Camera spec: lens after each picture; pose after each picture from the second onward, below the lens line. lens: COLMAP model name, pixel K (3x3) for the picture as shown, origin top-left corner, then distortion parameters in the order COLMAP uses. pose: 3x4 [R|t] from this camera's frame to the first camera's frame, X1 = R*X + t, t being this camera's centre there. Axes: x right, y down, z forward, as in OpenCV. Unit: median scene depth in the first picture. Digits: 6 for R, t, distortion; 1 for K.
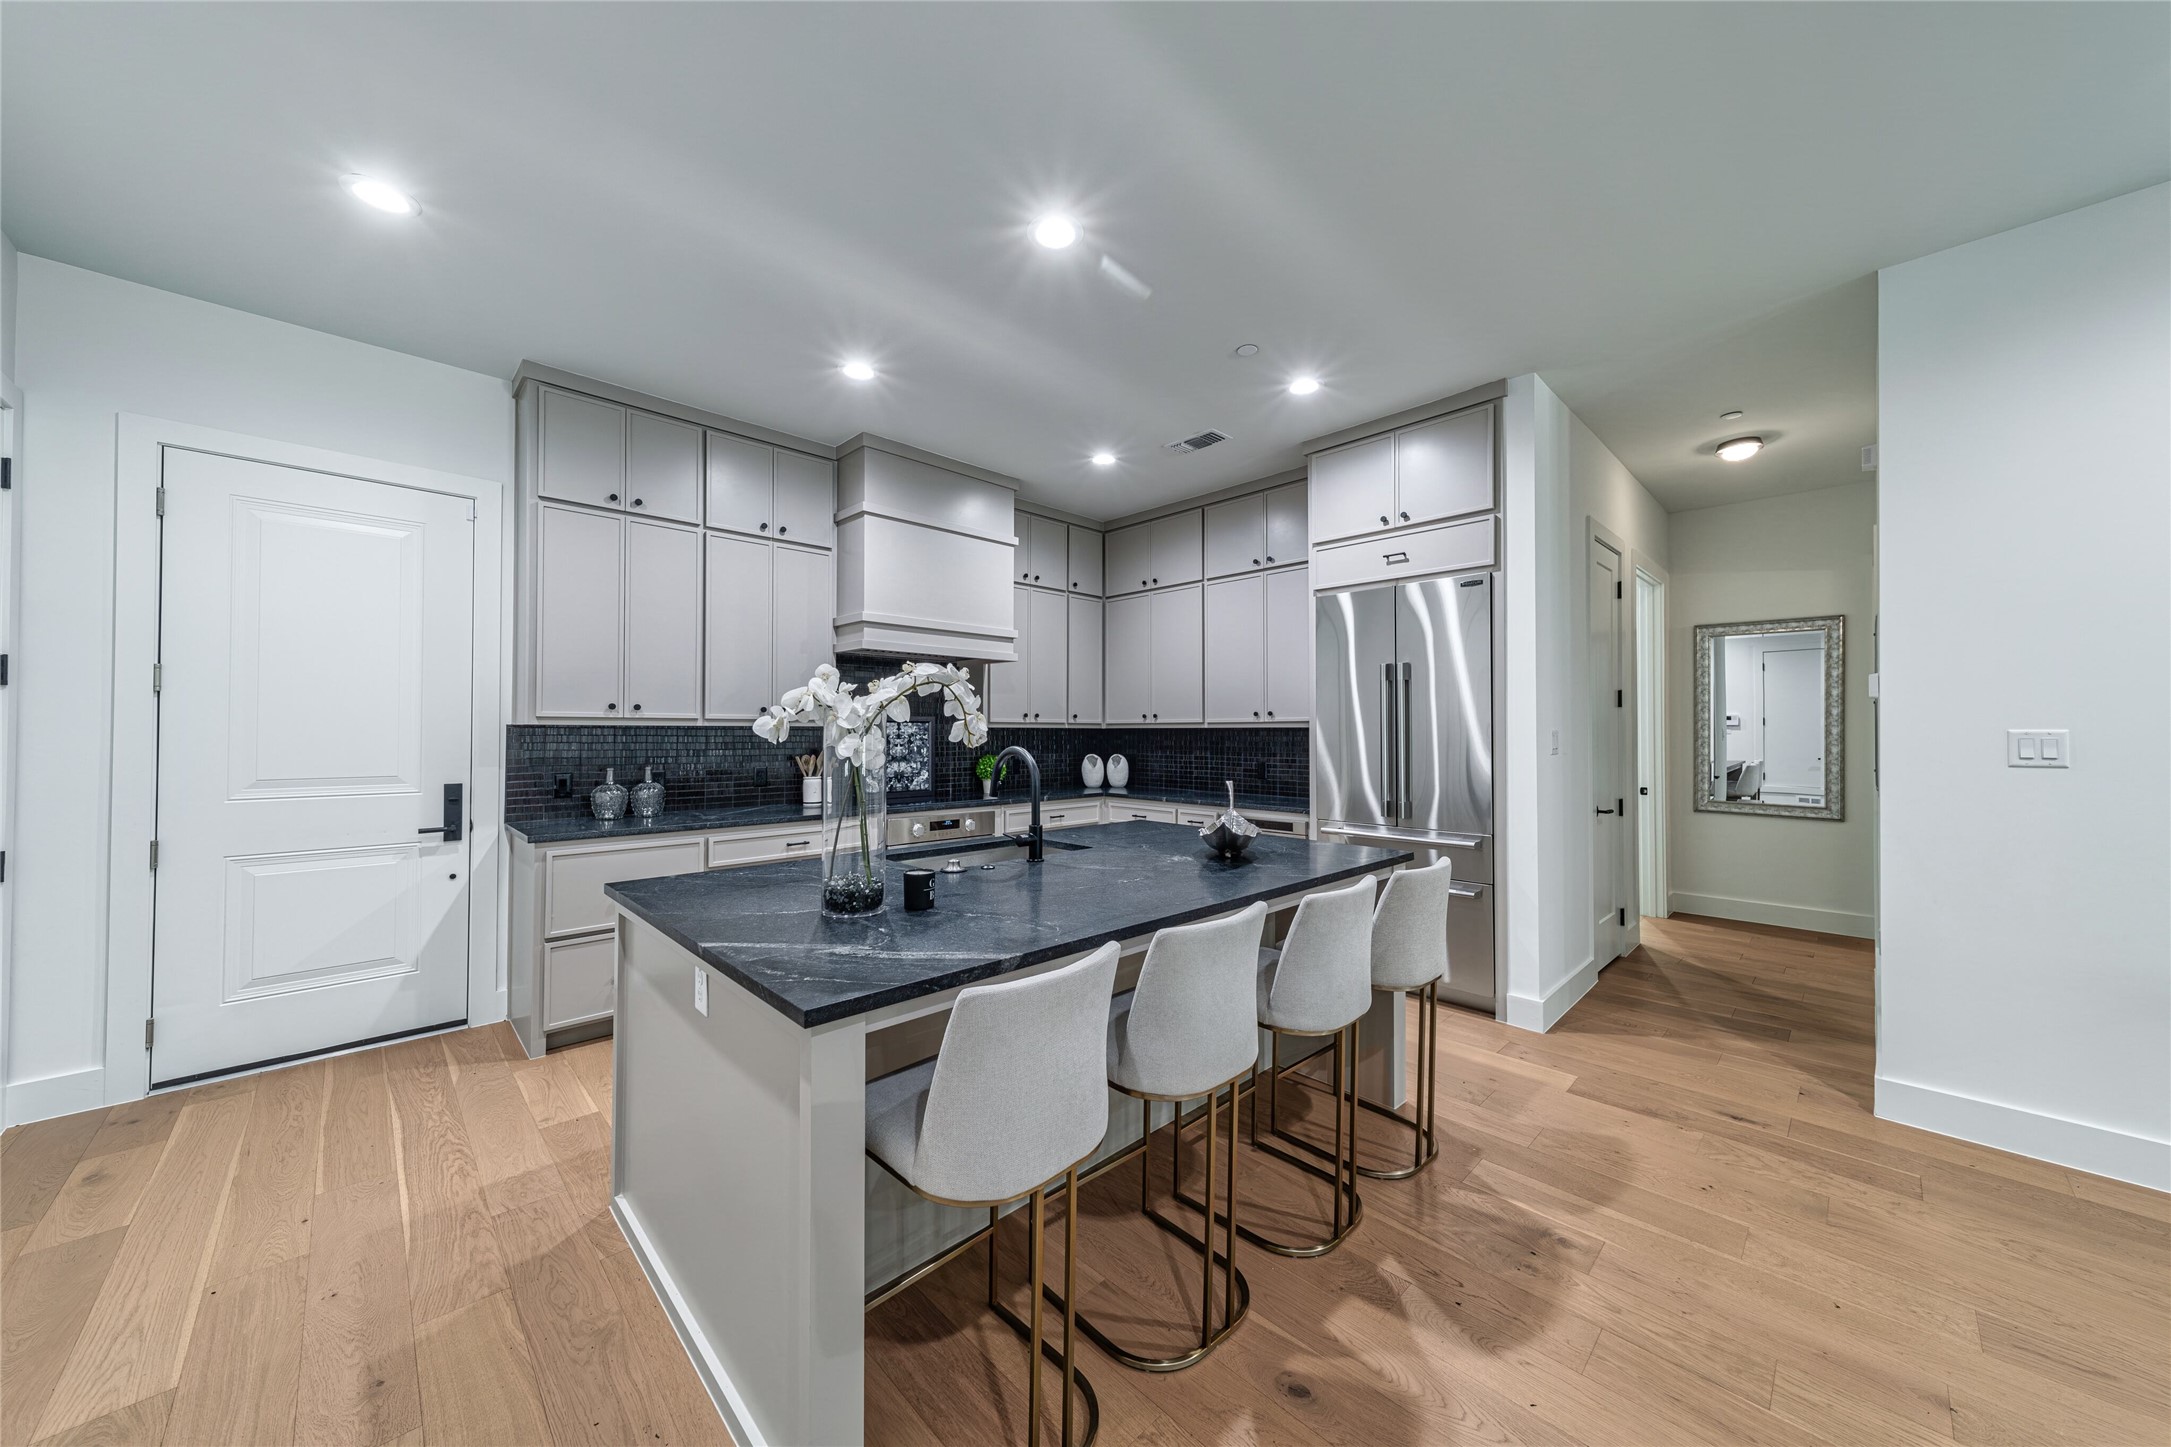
lens RADIAL K [[756.1, 0, 1091.9], [0, 756.1, 718.4], [0, 0, 1]] dist [0.009000, -0.000535]
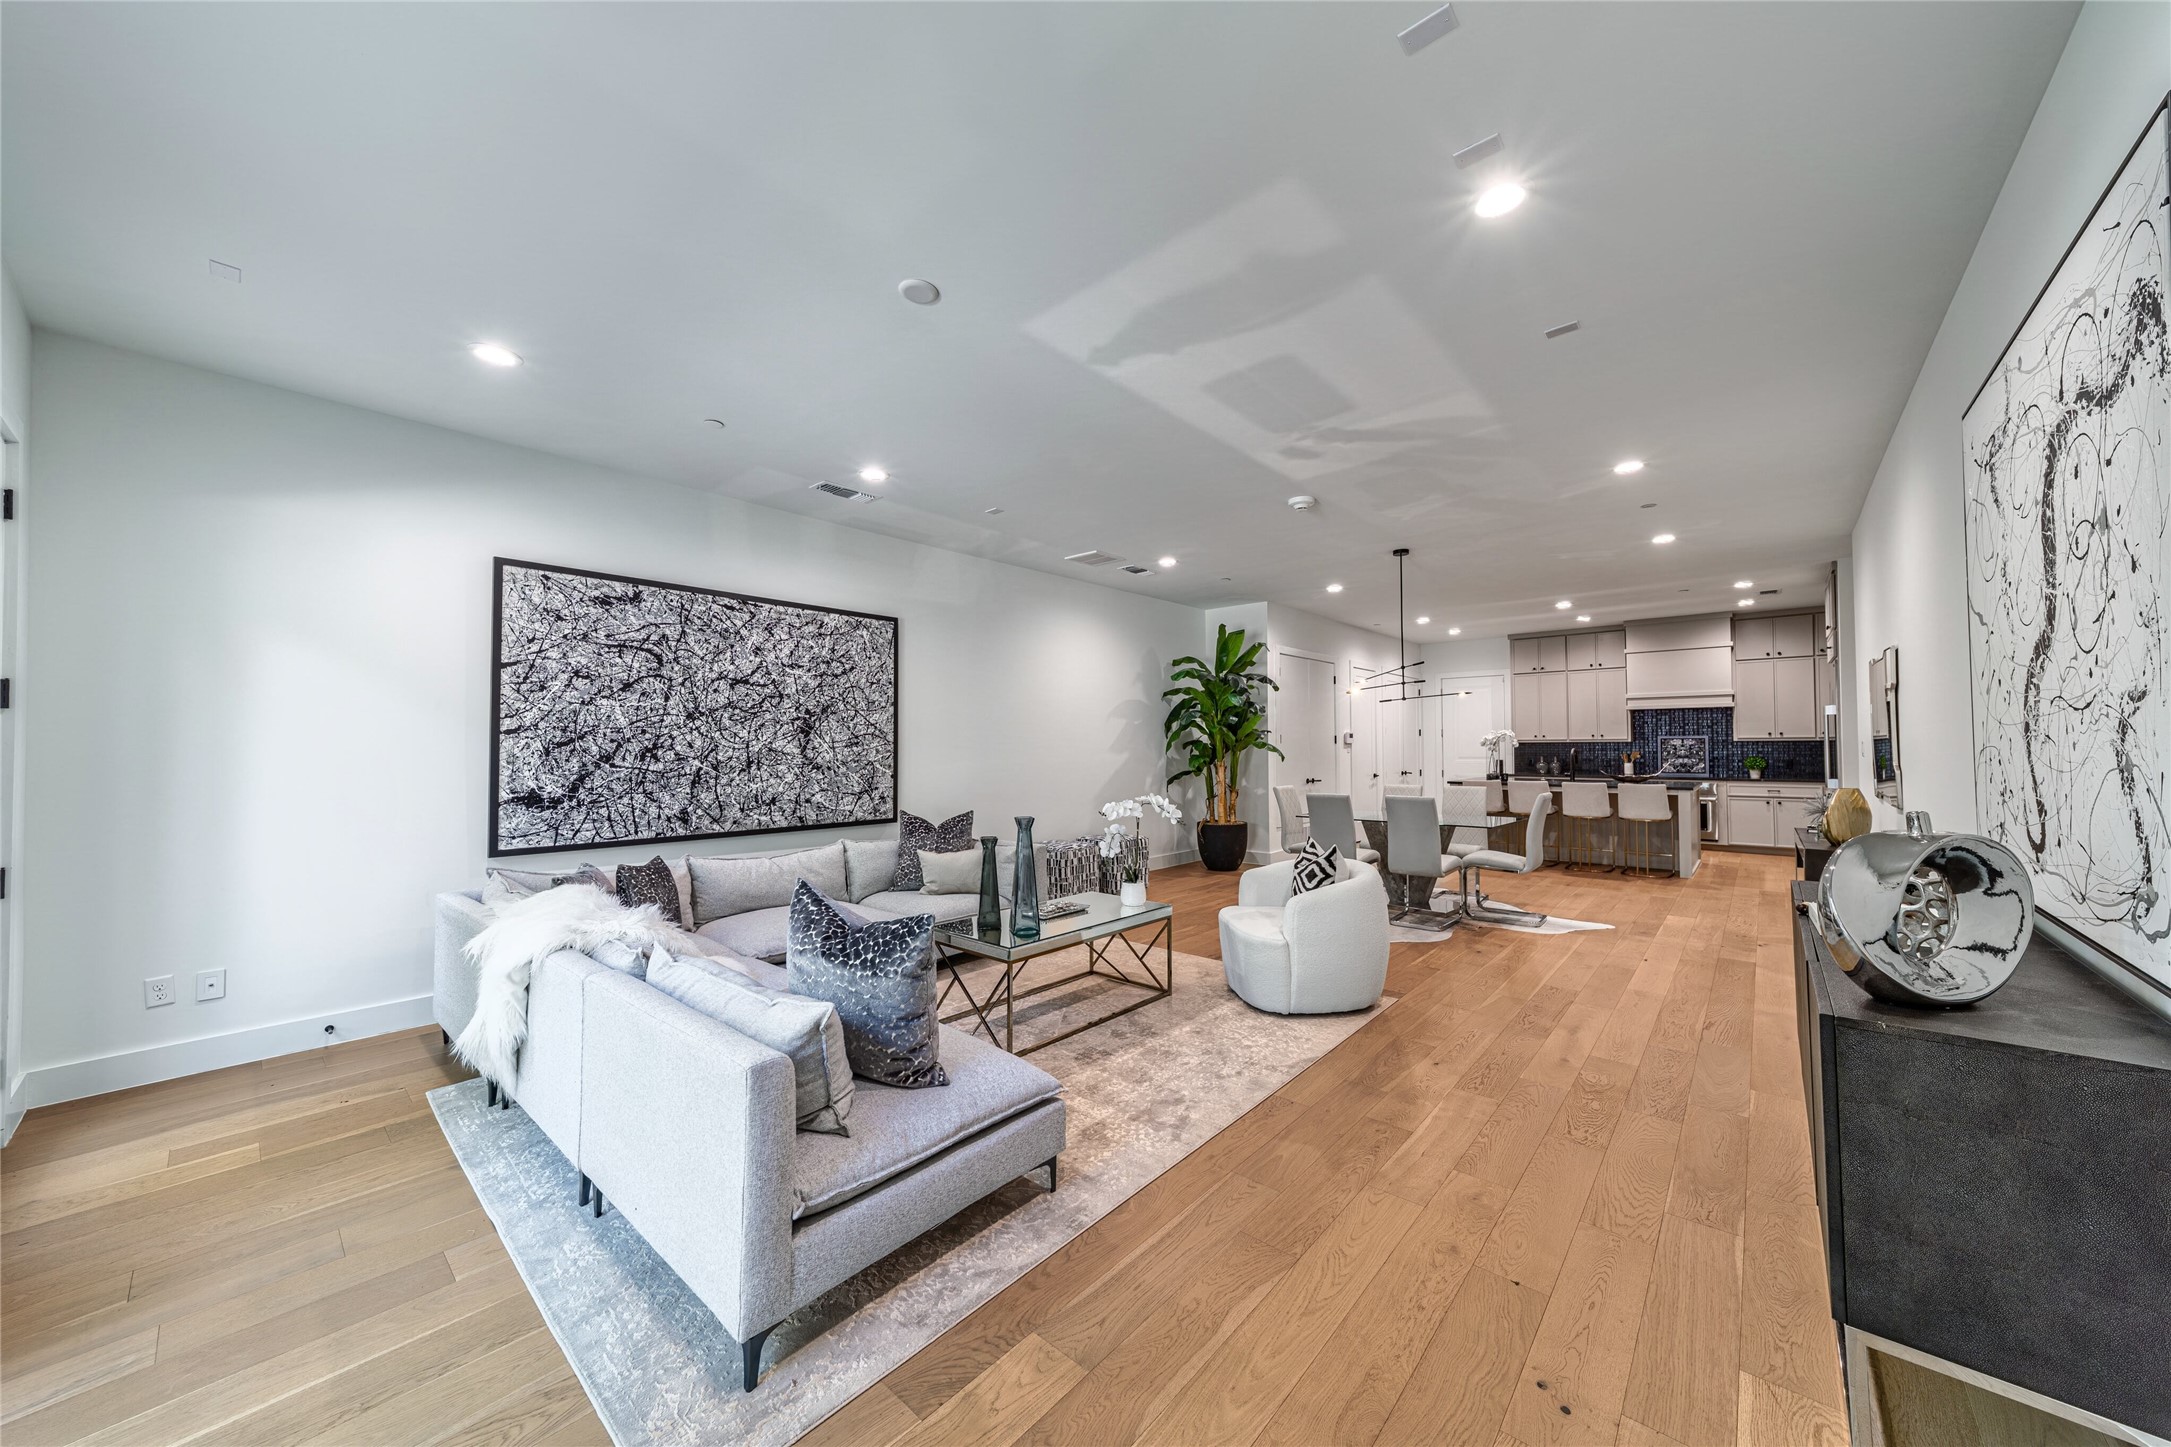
lens RADIAL K [[756.1, 0, 1089.2], [0, 756.1, 731.2], [0, 0, 1]] dist [0.009000, -0.000535]
pose [[0.070342, -0.023491, -0.997246, 1.693420], [0.023294, 0.999489, -0.021900, -0.008072], [0.997251, -0.021689, 0.070853, -0.754450]]
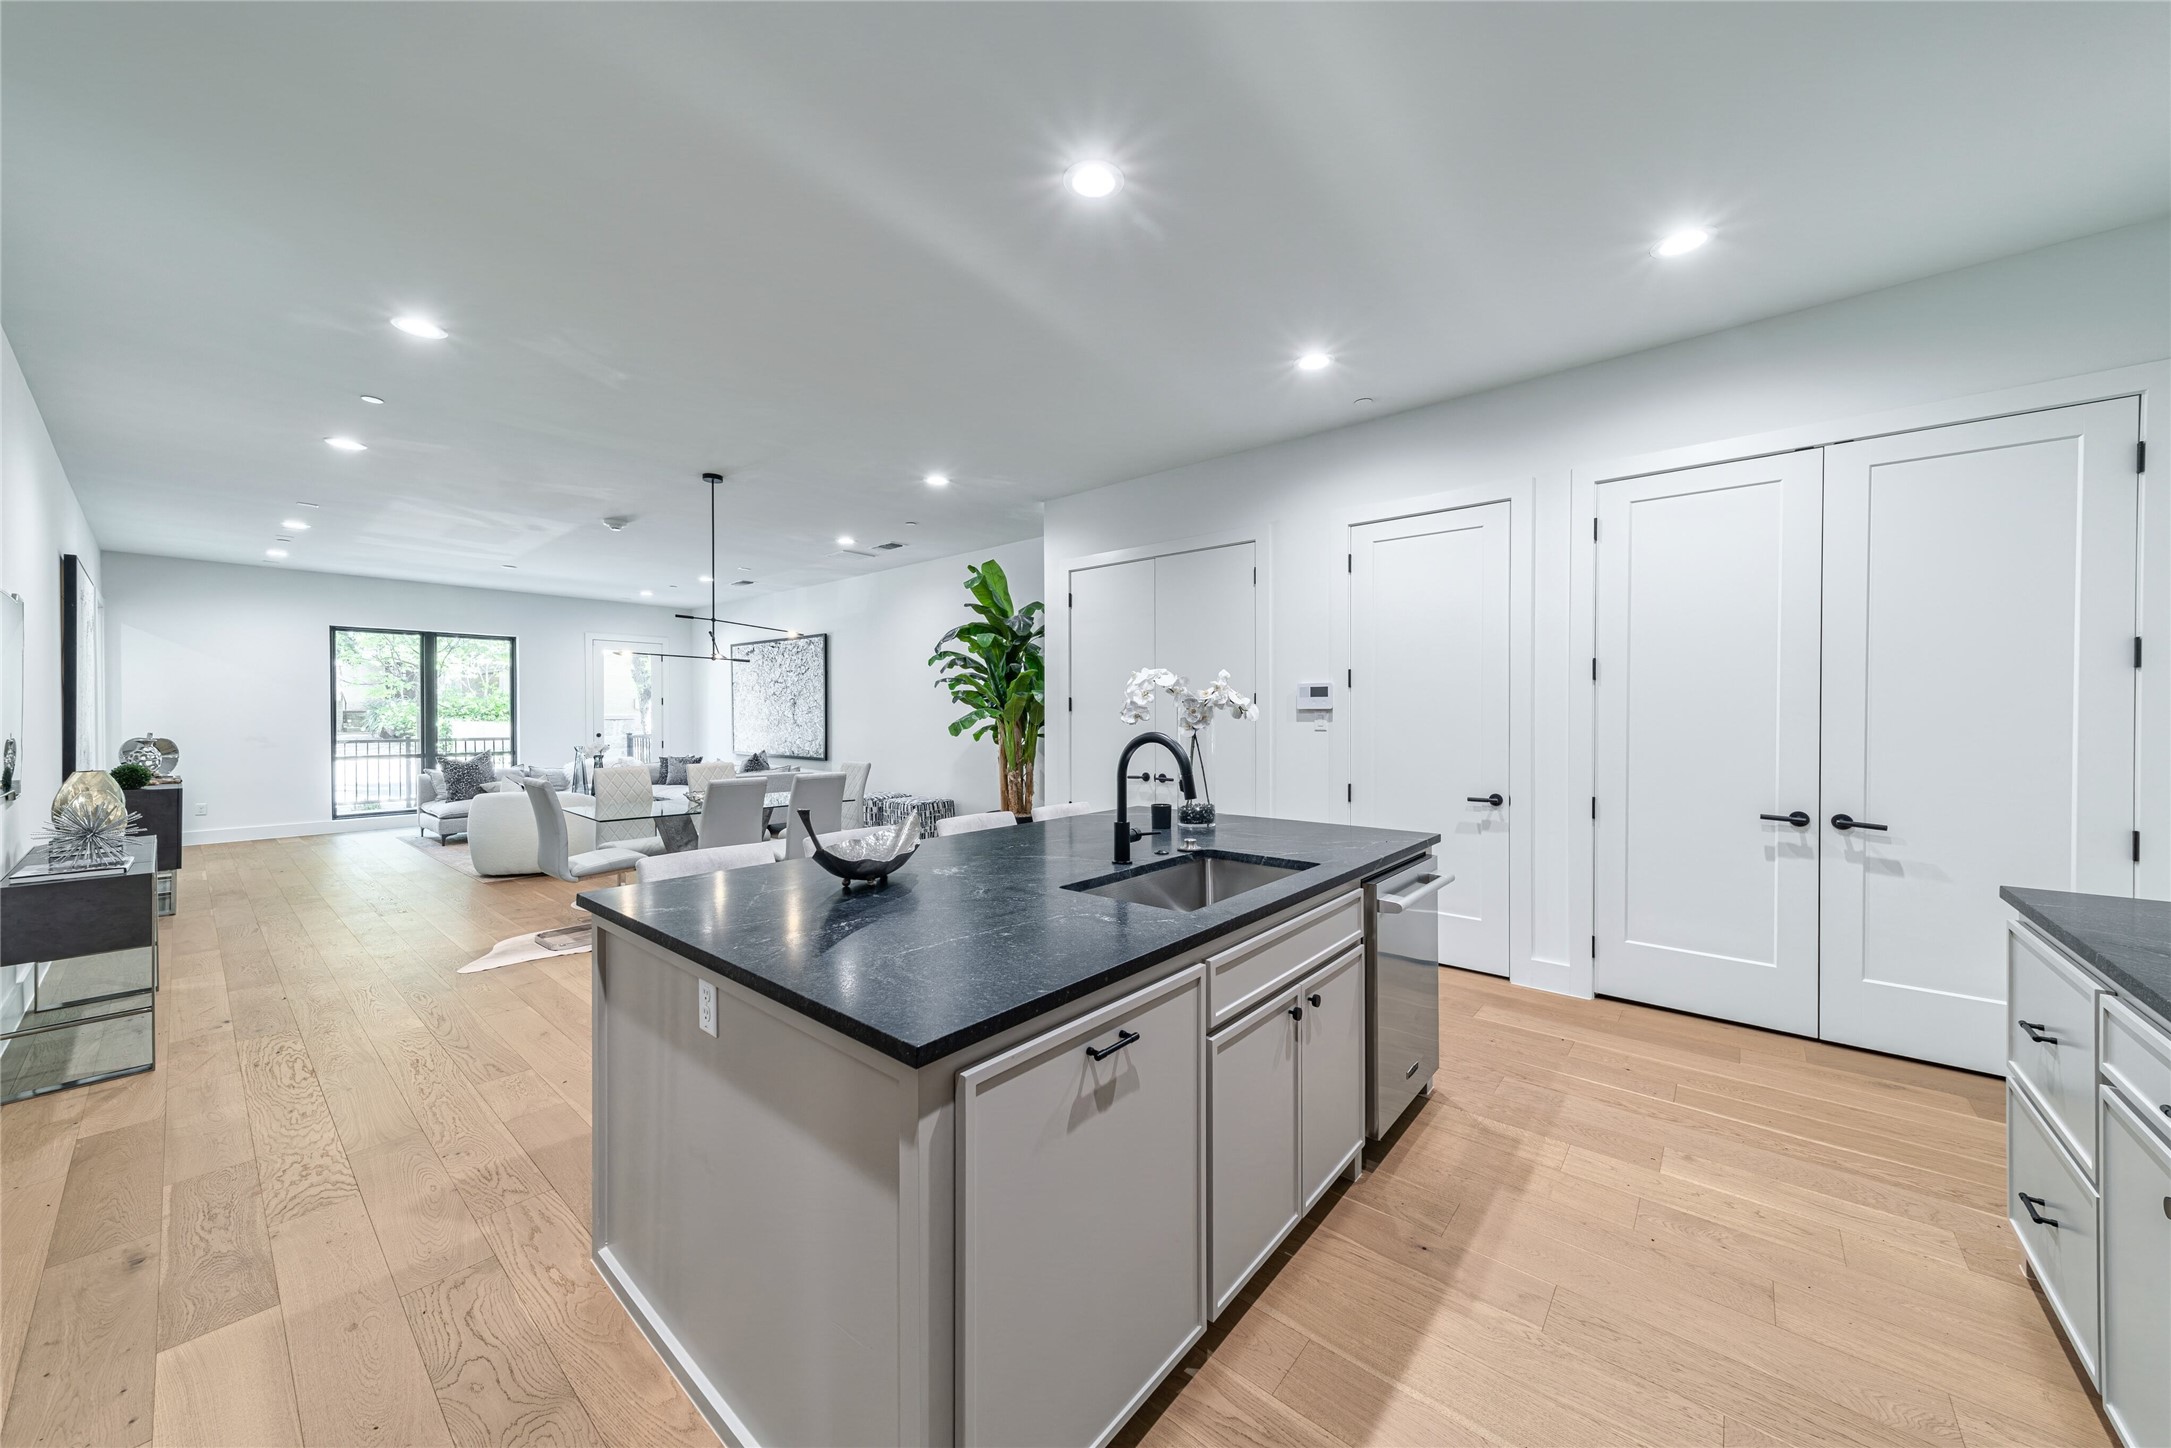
lens RADIAL K [[756.1, 0, 1087.5], [0, 756.1, 713.9], [0, 0, 1]] dist [0.009000, -0.000535]
pose [[-0.995175, -0.002024, -0.098097, 0.031485], [-0.000100, 0.999808, -0.019615, 0.019940], [0.098117, -0.019511, -0.994984, 0.970119]]
